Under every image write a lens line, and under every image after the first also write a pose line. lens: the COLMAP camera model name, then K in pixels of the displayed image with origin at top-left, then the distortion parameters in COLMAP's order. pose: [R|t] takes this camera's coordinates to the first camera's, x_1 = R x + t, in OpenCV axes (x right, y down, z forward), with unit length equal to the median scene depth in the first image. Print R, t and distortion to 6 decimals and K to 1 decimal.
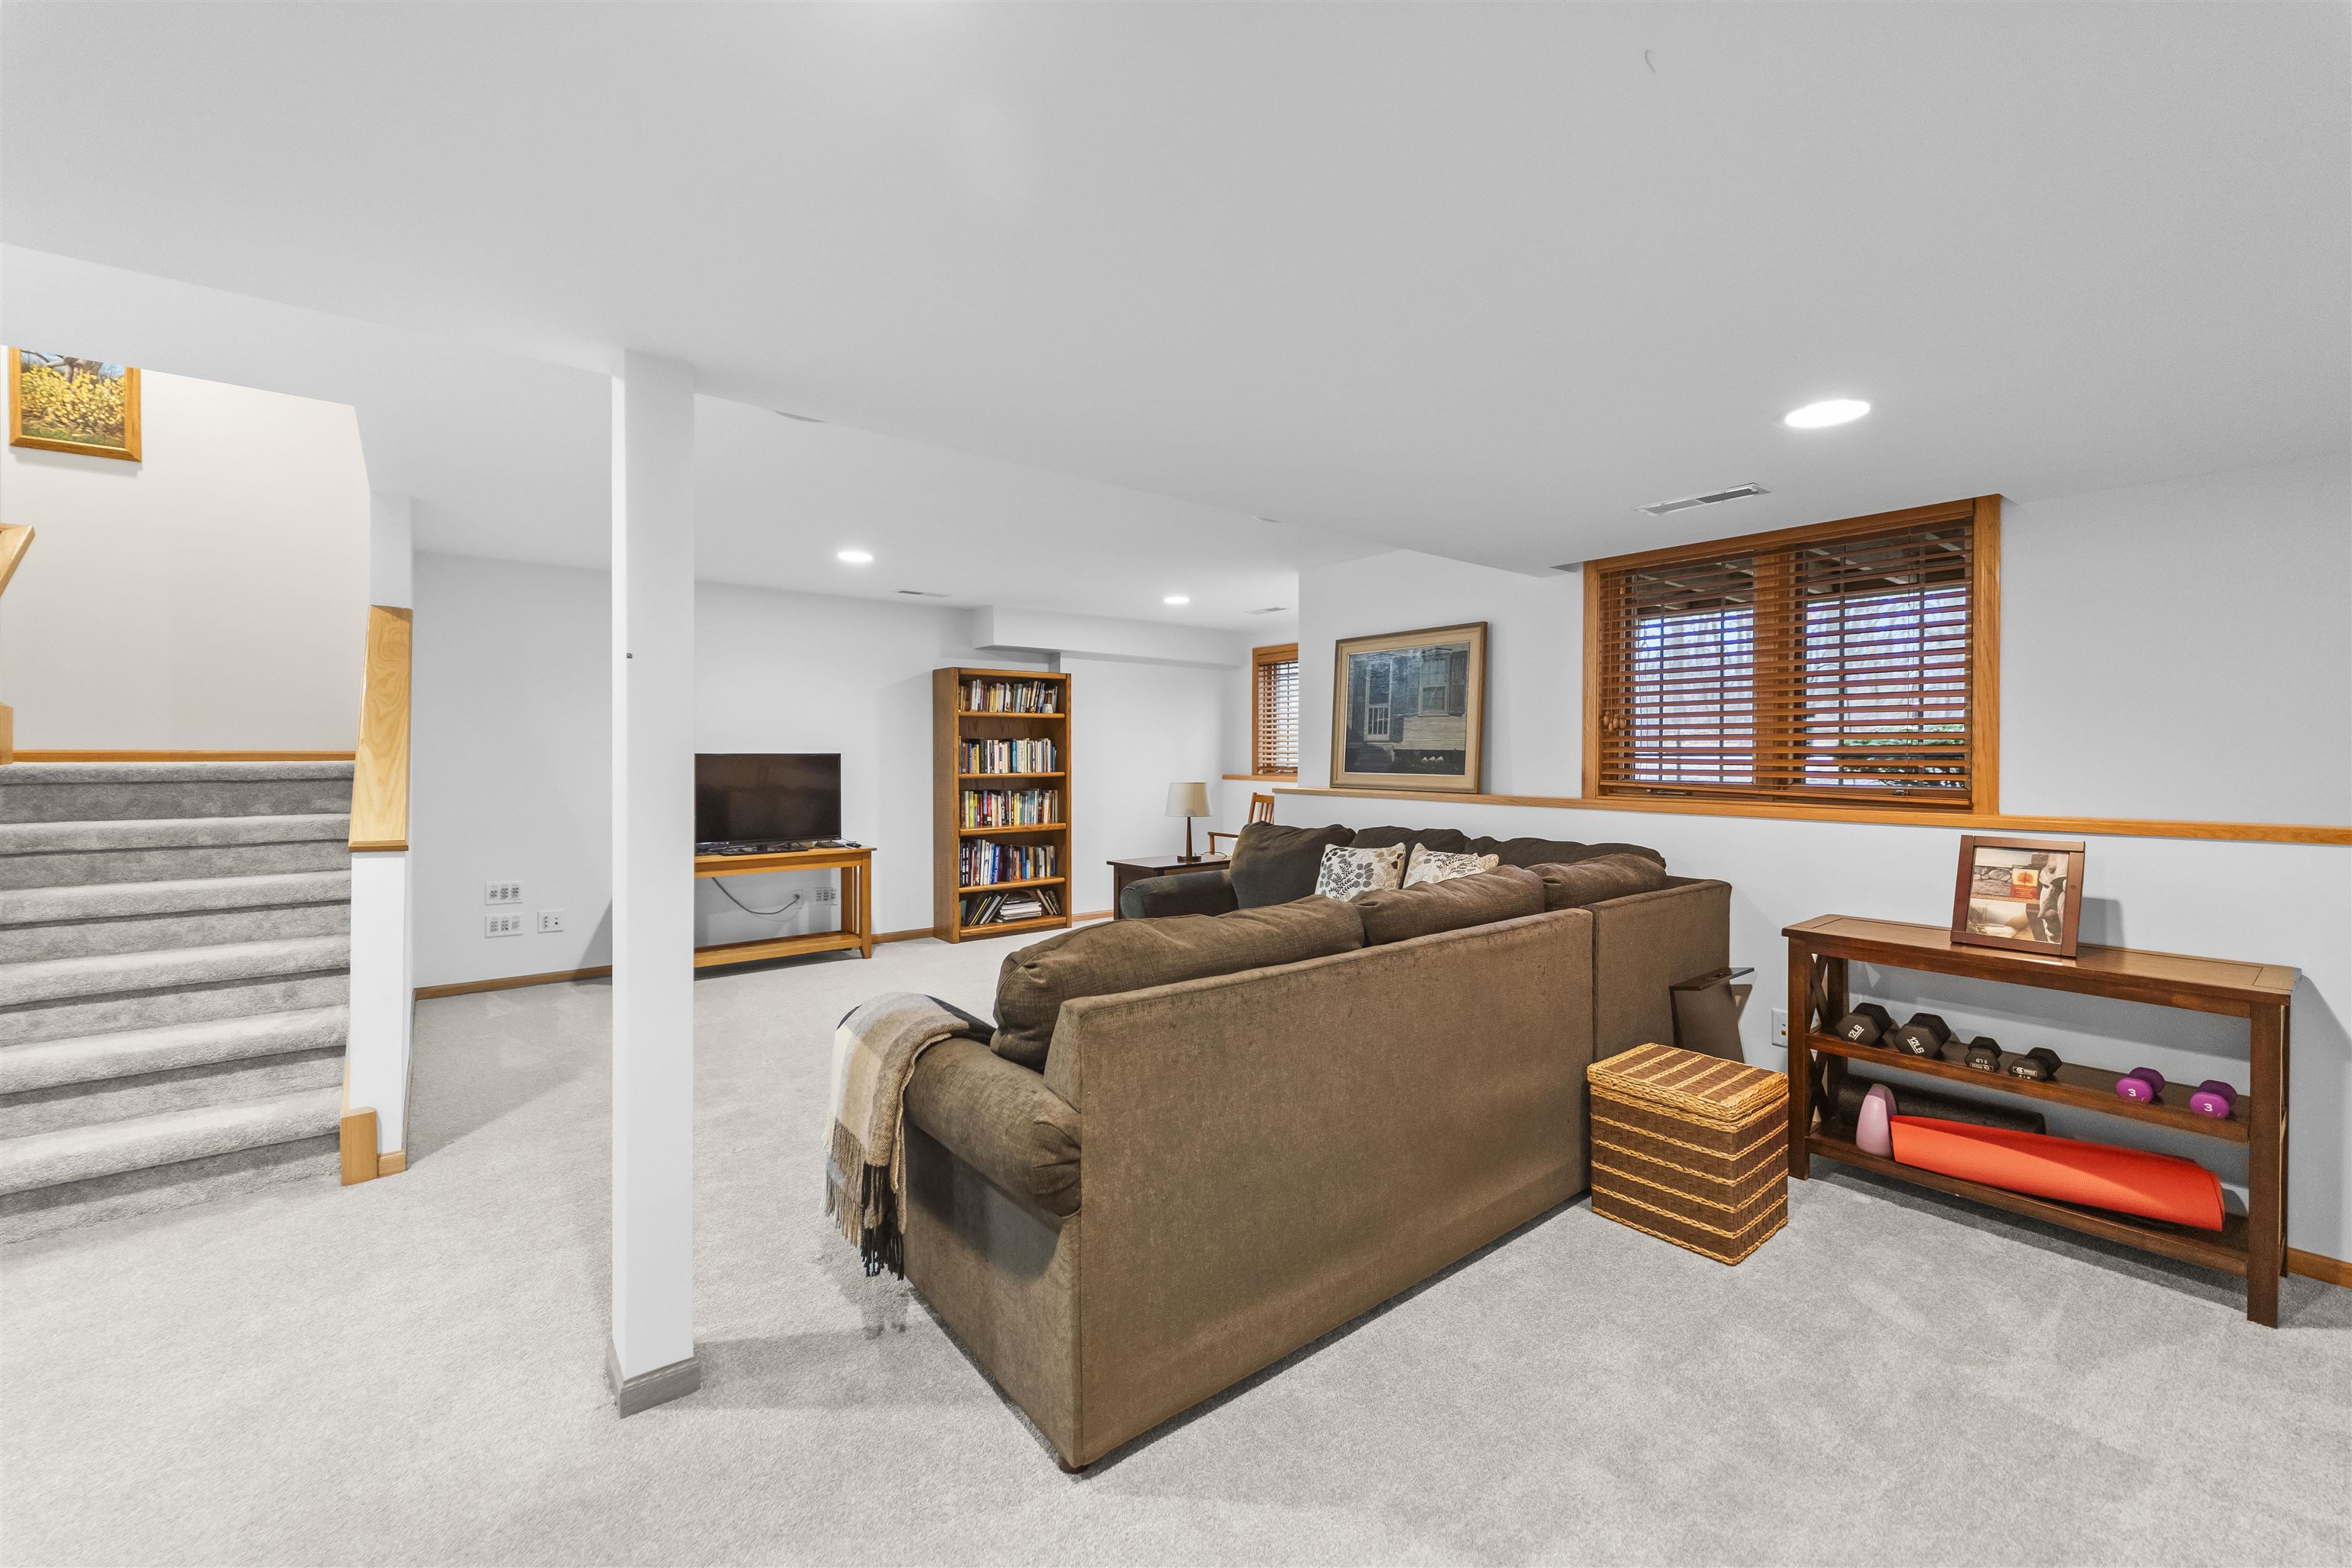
lens RADIAL K [[939.5, 0, 1174.8], [0, 939.5, 766.9], [0, 0, 1]] dist [0.000145, -0.000332]
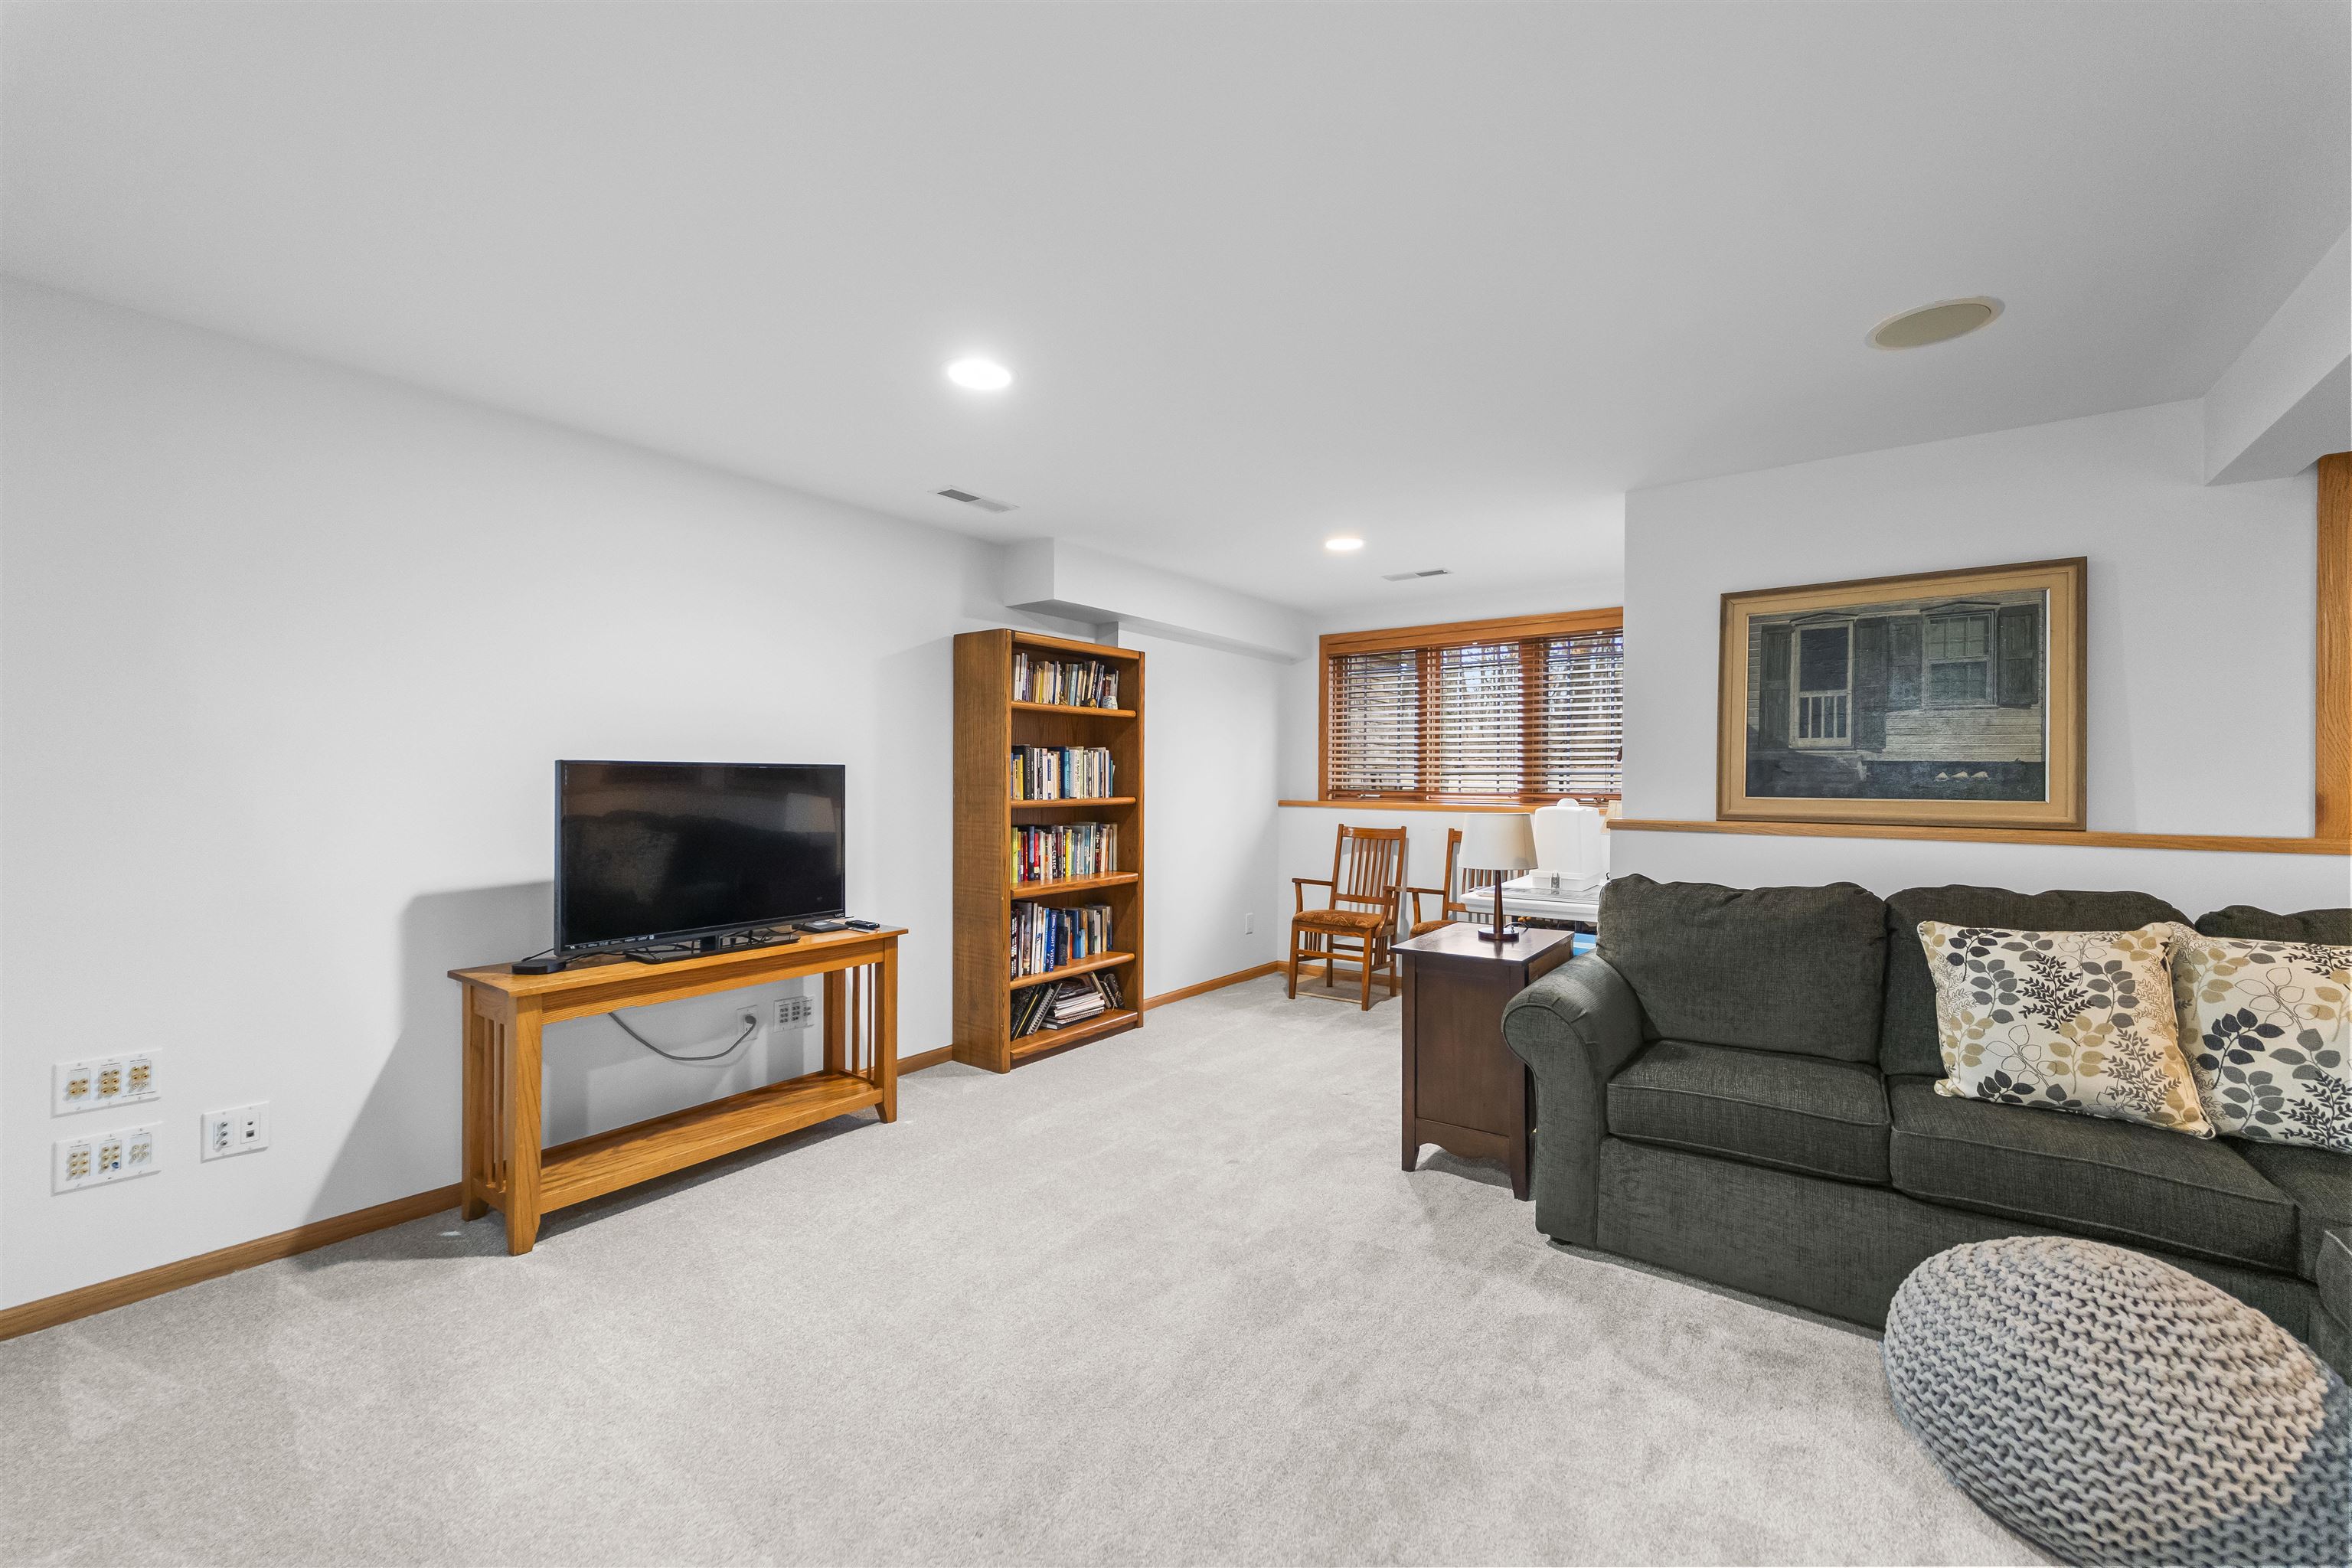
lens RADIAL K [[939.5, 0, 1176.3], [0, 939.5, 789.7], [0, 0, 1]] dist [0.000145, -0.000332]
pose [[0.966509, 0.001207, 0.256630, -0.271009], [-0.000532, 0.999996, -0.002702, 0.001995], [-0.256633, 0.002475, 0.966506, 0.353903]]
